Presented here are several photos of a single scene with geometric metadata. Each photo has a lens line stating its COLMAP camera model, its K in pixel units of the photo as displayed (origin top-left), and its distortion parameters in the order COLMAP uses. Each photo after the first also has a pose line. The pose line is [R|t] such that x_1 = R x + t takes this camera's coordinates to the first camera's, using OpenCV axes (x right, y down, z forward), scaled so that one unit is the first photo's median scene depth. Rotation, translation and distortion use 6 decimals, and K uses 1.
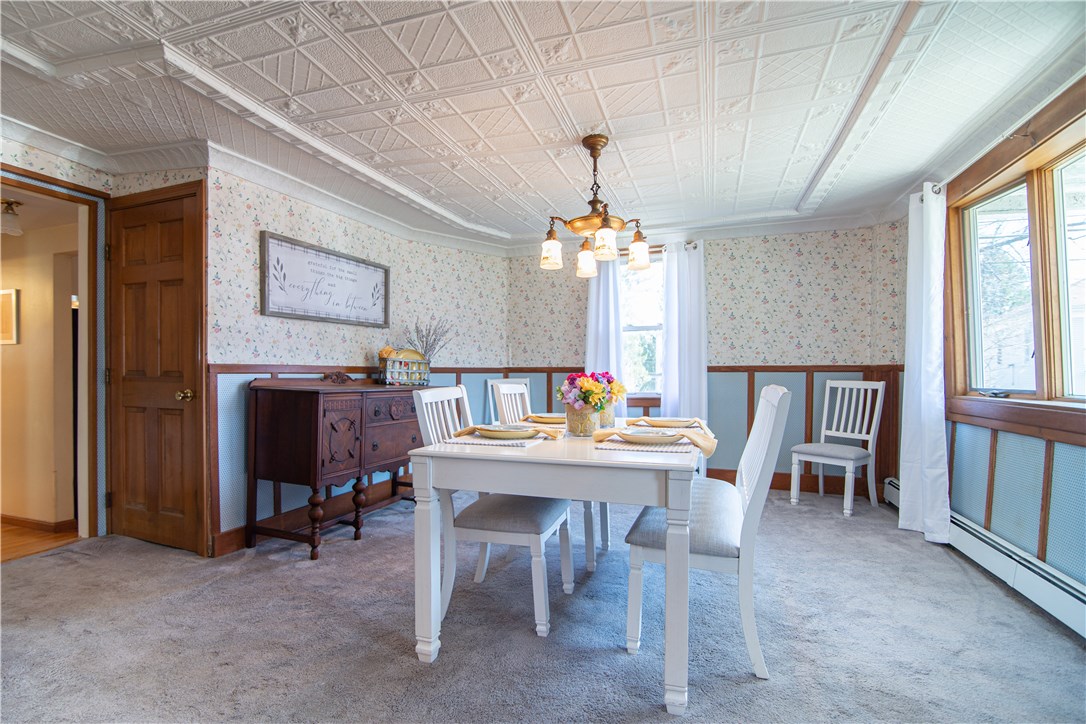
lens RADIAL K [[512.5, 0, 540.1], [0, 512.5, 369.7], [0, 0, 1]] dist [-0.023400, 0.000959]
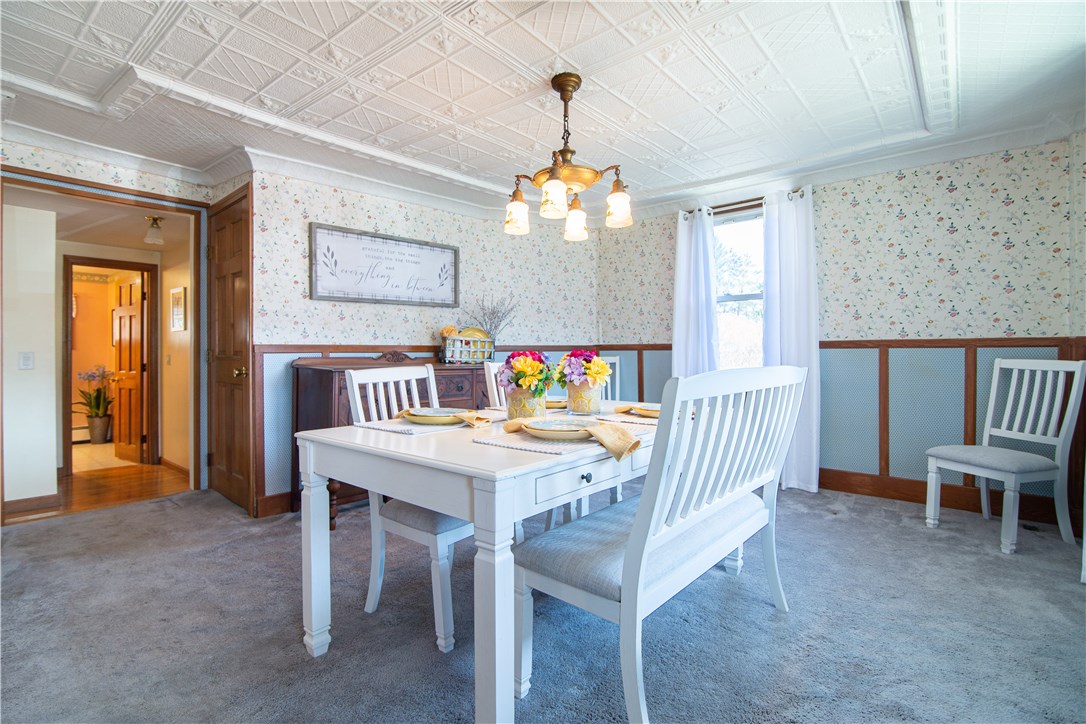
lens RADIAL K [[512.5, 0, 545.6], [0, 512.5, 344.0], [0, 0, 1]] dist [-0.023400, 0.000959]
pose [[0.936625, -0.010228, -0.350184, 0.282328], [0.007888, 0.999936, -0.008108, 0.000942], [0.350245, 0.004832, 0.936646, 0.140200]]
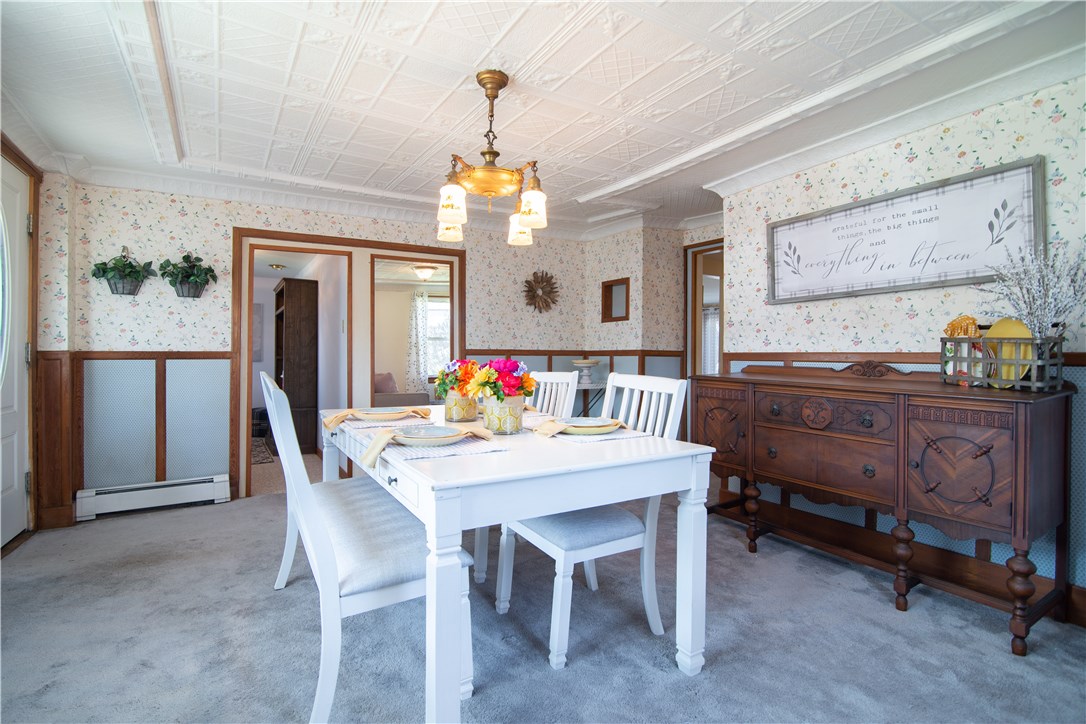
lens RADIAL K [[512.5, 0, 537.9], [0, 512.5, 357.1], [0, 0, 1]] dist [-0.023400, 0.000959]
pose [[-0.637710, -0.001257, -0.770275, 0.515880], [-0.002571, 0.999997, 0.000497, -0.000041], [0.770272, 0.002297, -0.637711, 1.192912]]
